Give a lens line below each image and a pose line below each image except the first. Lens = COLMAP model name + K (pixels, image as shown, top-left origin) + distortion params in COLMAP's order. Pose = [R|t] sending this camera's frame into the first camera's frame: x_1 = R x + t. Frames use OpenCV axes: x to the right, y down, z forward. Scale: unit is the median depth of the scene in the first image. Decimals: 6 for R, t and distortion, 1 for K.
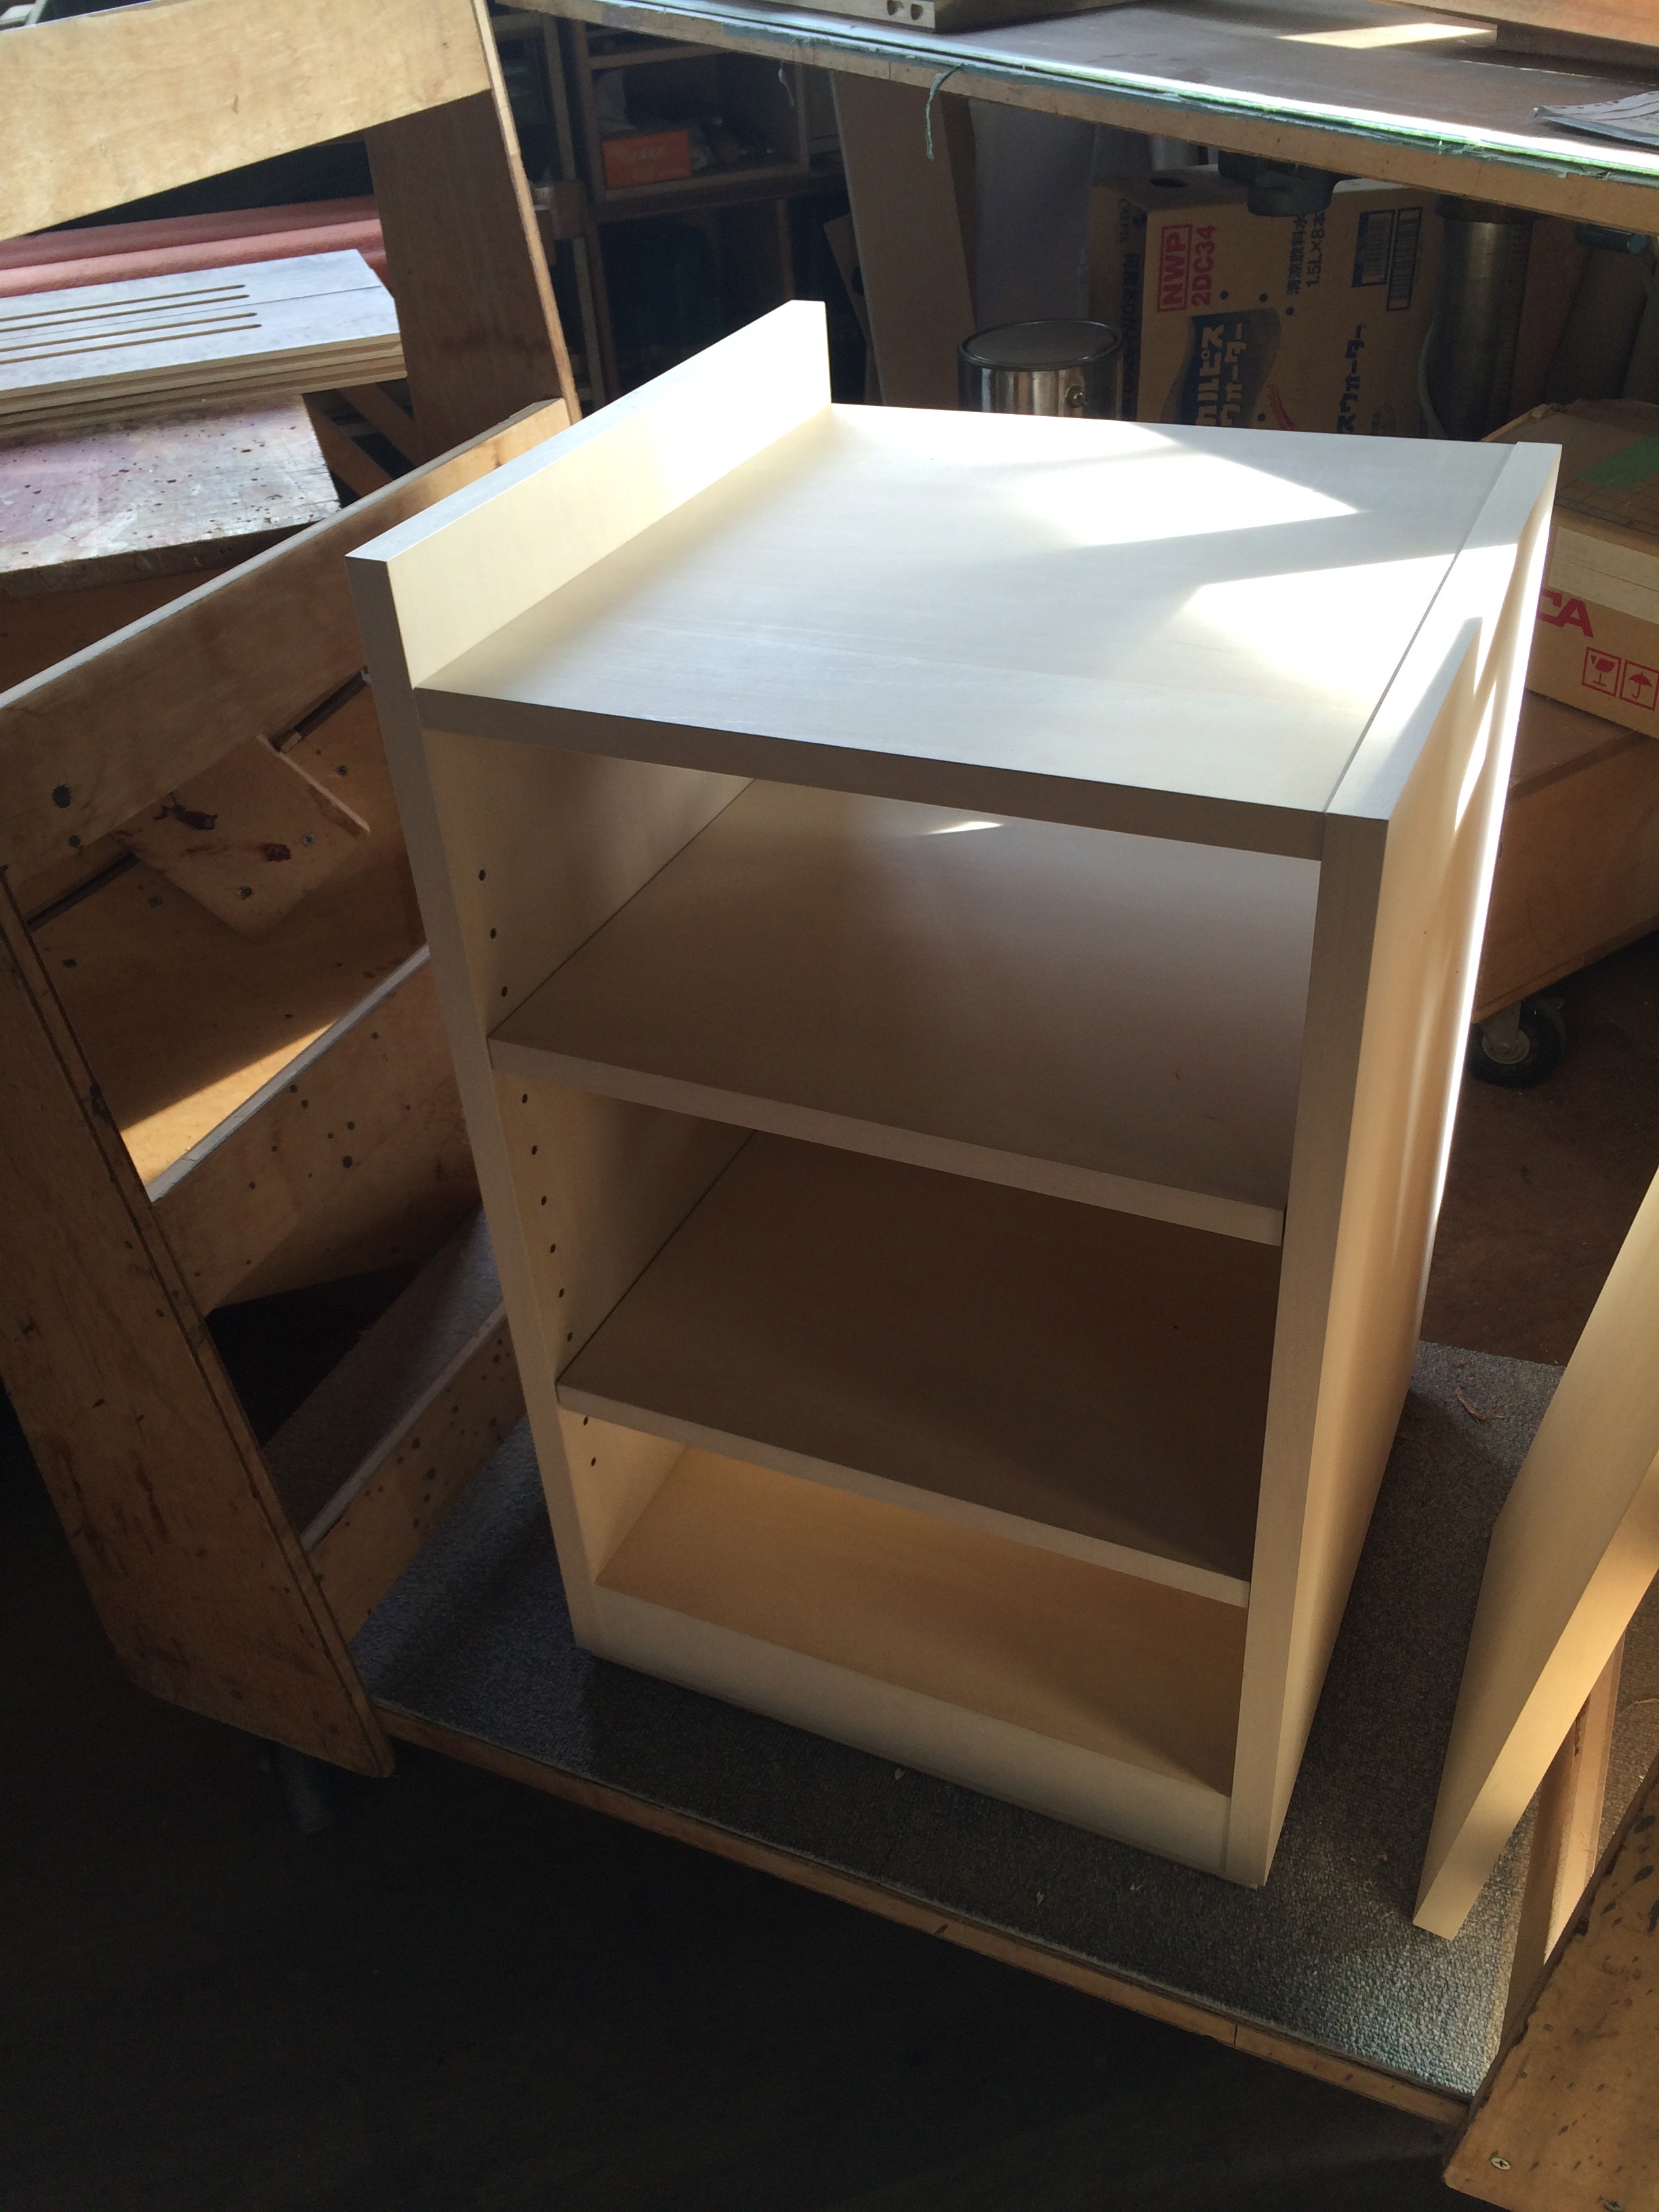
lens RADIAL K [[1929.8, 0, 829.5], [0, 1929.8, 1106.0], [0, 0, 1]] dist [0.061427, -0.115608]
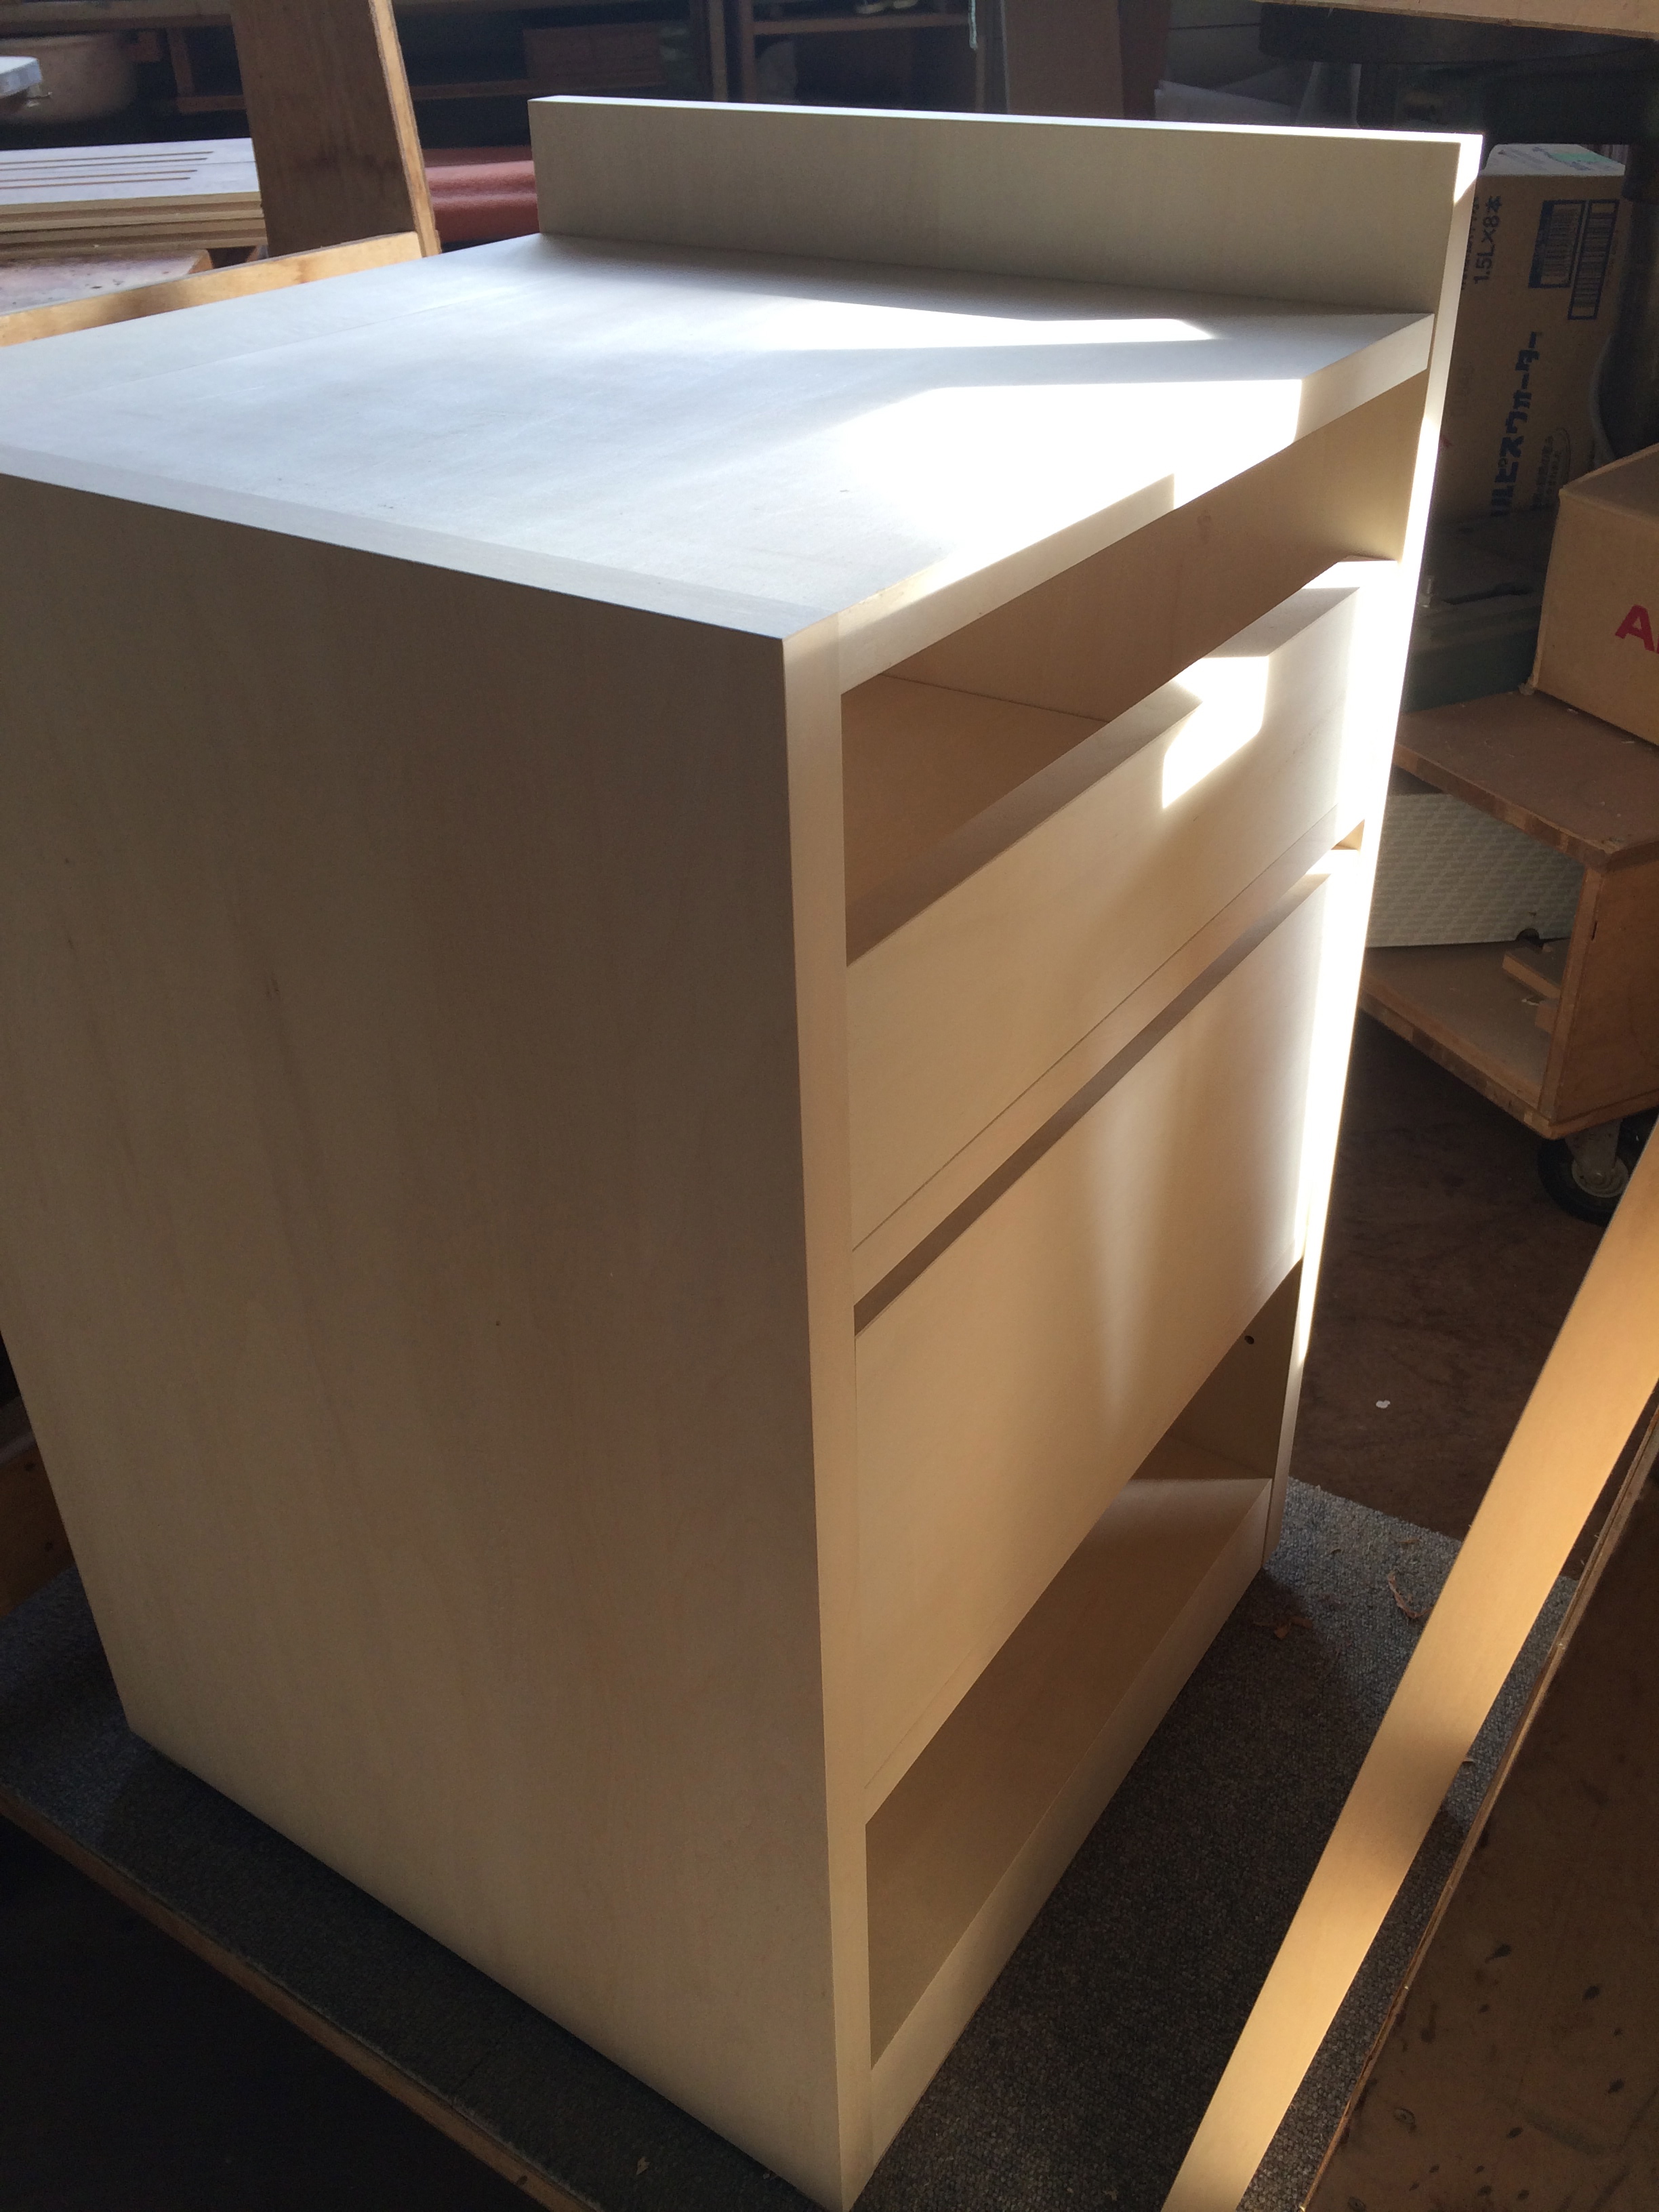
lens RADIAL K [[1929.8, 0, 829.5], [0, 1929.8, 1106.0], [0, 0, 1]] dist [0.061427, -0.115608]
pose [[0.985240, 0.121046, -0.121037, 0.161456], [-0.126067, 0.991414, -0.034704, 0.014135], [0.115797, 0.049451, 0.992041, 0.178624]]
